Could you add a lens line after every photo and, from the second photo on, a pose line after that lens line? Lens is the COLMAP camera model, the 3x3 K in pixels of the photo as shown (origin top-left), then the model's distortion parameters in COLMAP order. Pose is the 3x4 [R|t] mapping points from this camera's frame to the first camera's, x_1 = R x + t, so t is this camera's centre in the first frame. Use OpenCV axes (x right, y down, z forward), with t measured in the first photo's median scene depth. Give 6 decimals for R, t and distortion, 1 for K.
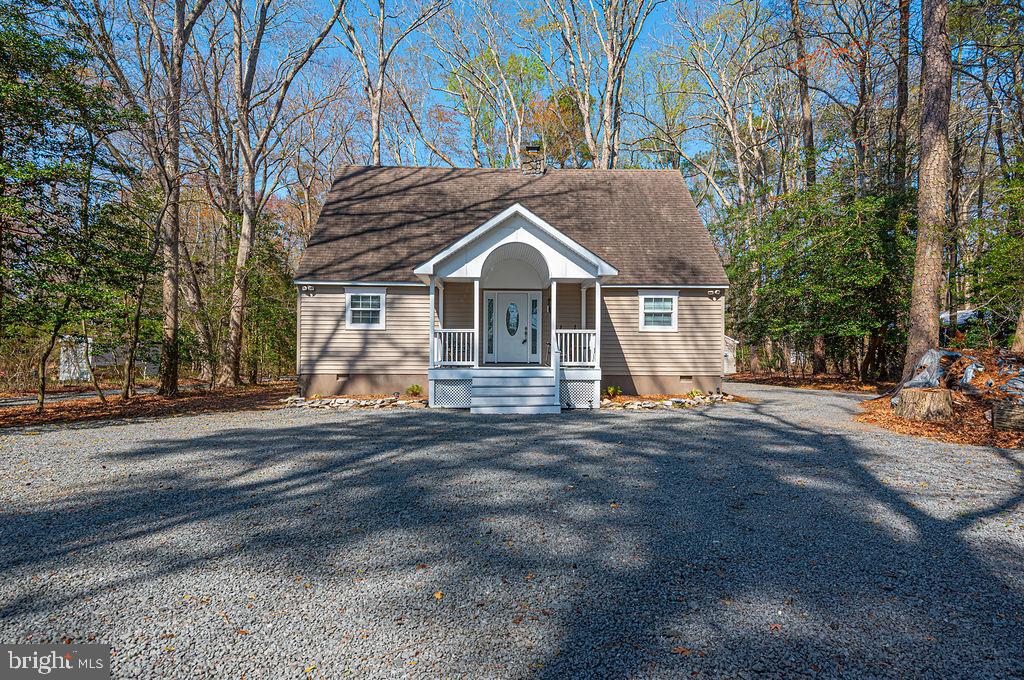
lens RADIAL K [[503.9, 0, 512.0], [0, 503.9, 340.0], [0, 0, 1]] dist [0.030212, -0.000327]
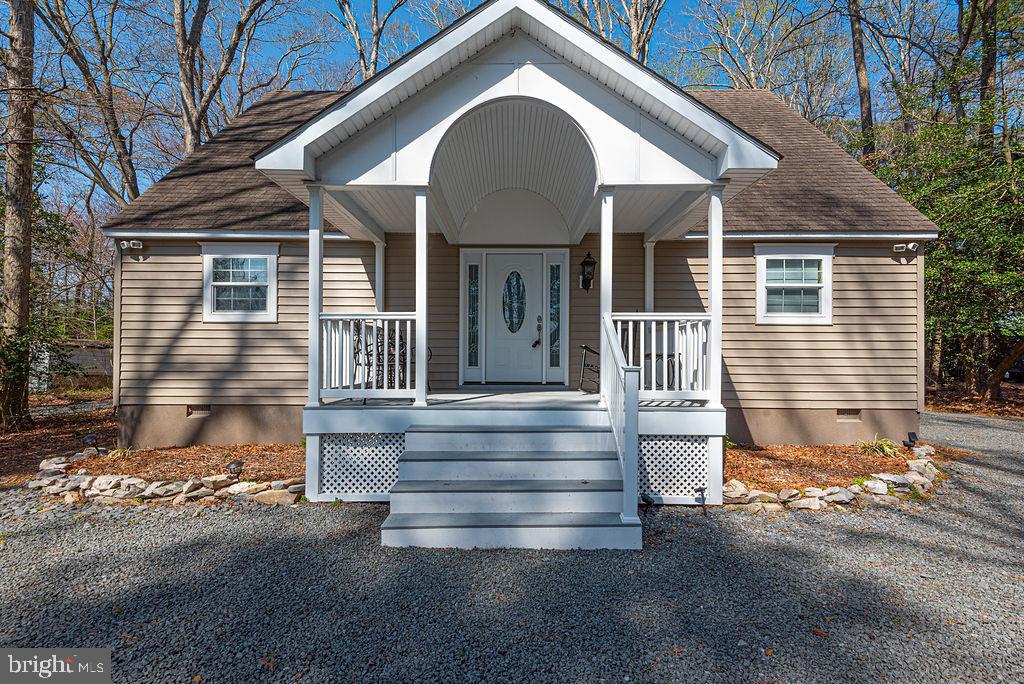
lens RADIAL K [[503.9, 0, 512.0], [0, 503.9, 342.0], [0, 0, 1]] dist [0.030212, -0.000327]
pose [[0.999663, -0.001958, -0.025894, 0.012182], [0.001760, 0.999969, -0.007678, 0.005352], [0.025909, 0.007630, 0.999635, 0.468824]]
